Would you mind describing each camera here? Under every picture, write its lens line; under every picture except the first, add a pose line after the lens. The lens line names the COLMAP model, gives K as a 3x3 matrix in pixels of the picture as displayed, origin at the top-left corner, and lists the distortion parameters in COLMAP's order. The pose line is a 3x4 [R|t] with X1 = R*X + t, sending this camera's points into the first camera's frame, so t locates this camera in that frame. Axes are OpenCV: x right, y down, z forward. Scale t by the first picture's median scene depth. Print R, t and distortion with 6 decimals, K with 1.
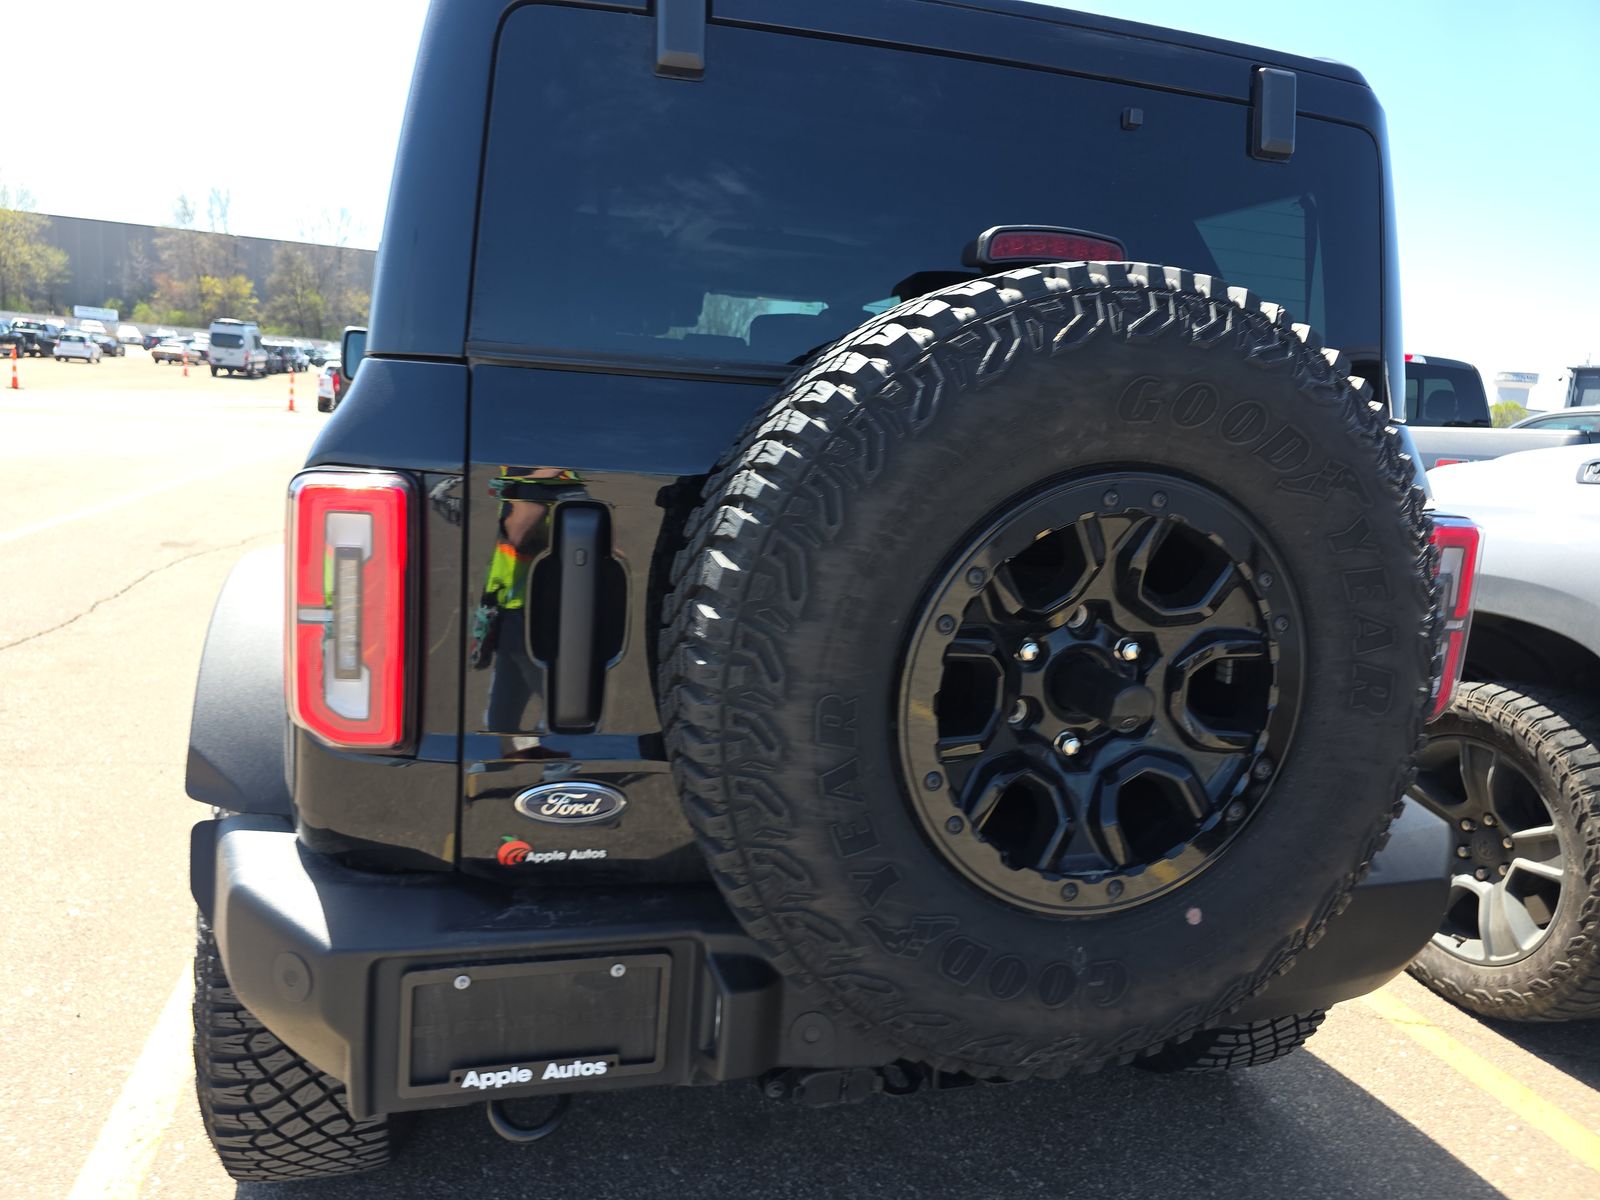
lens RADIAL K [[1103.5, 0, 800.0], [0, 1103.5, 600.0], [0, 0, 1]] dist [0.071776, -0.081330]
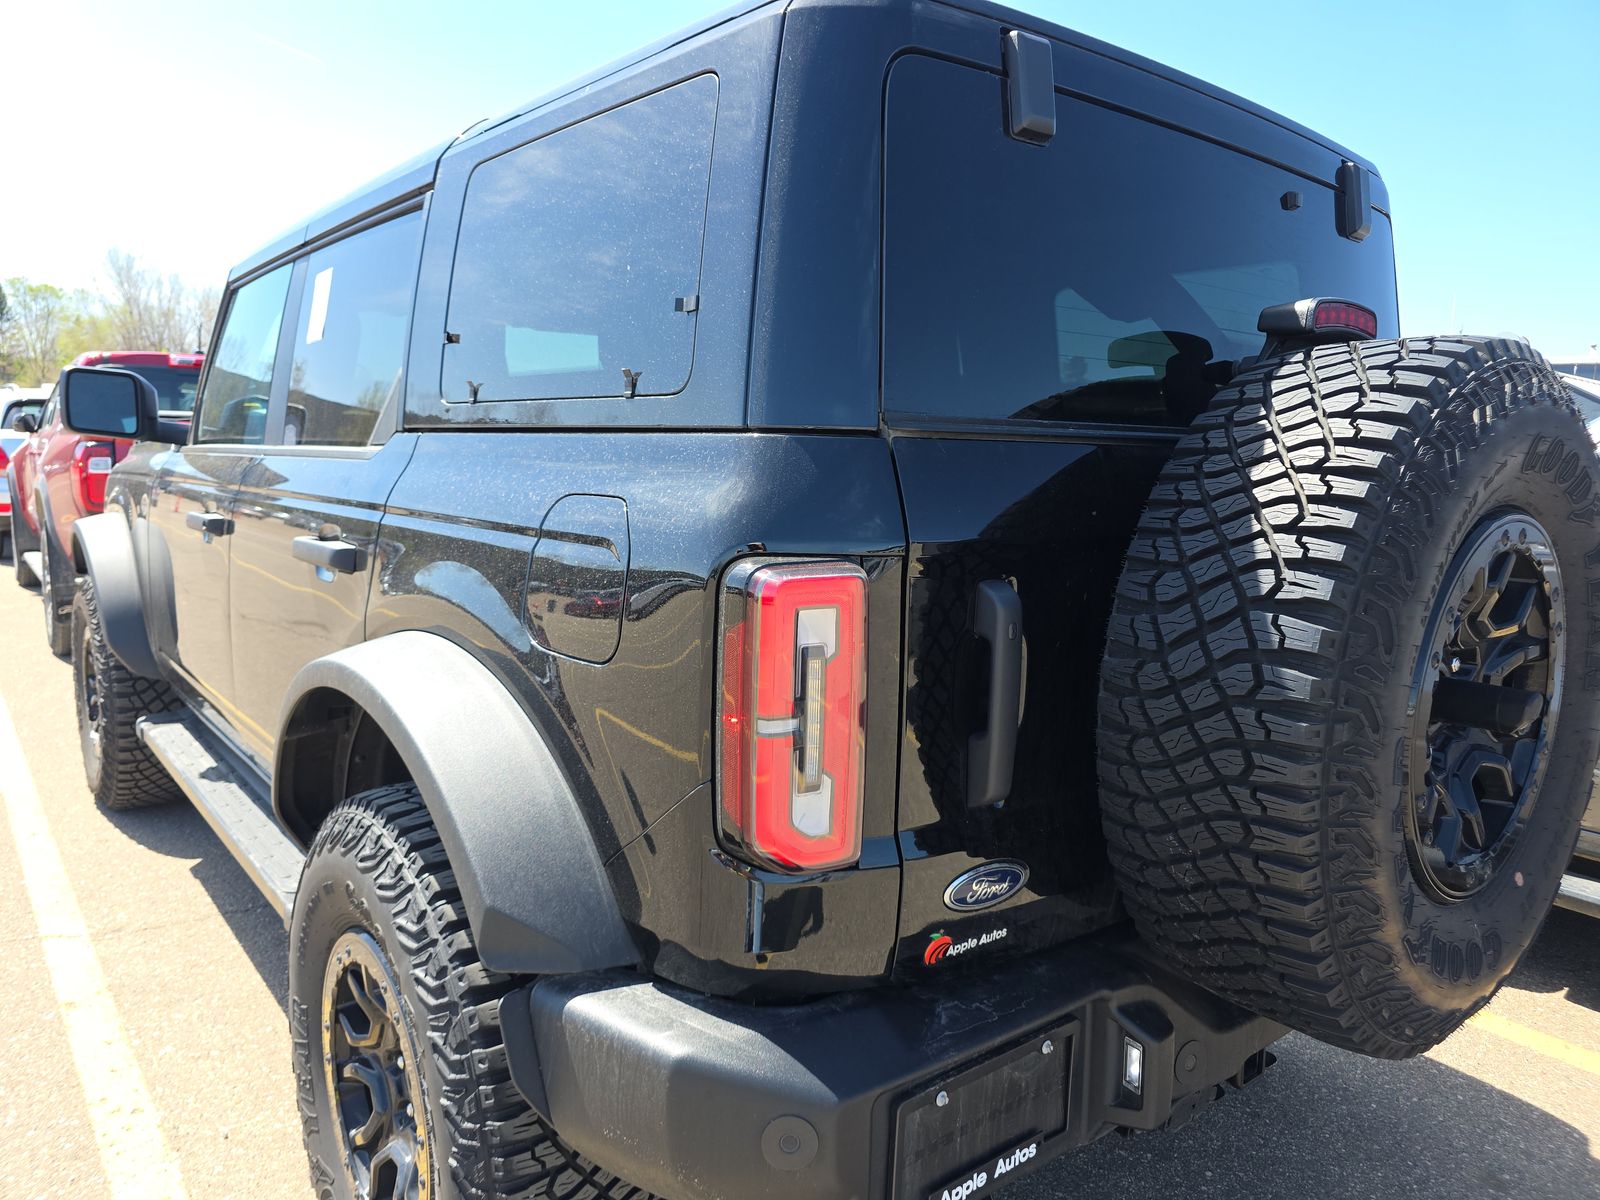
lens RADIAL K [[1103.5, 0, 800.0], [0, 1103.5, 600.0], [0, 0, 1]] dist [0.071776, -0.081330]
pose [[0.914460, -0.092224, 0.394028, -0.741002], [0.095869, 0.995339, 0.010471, -0.092649], [-0.393157, 0.028200, 0.919039, 0.181200]]
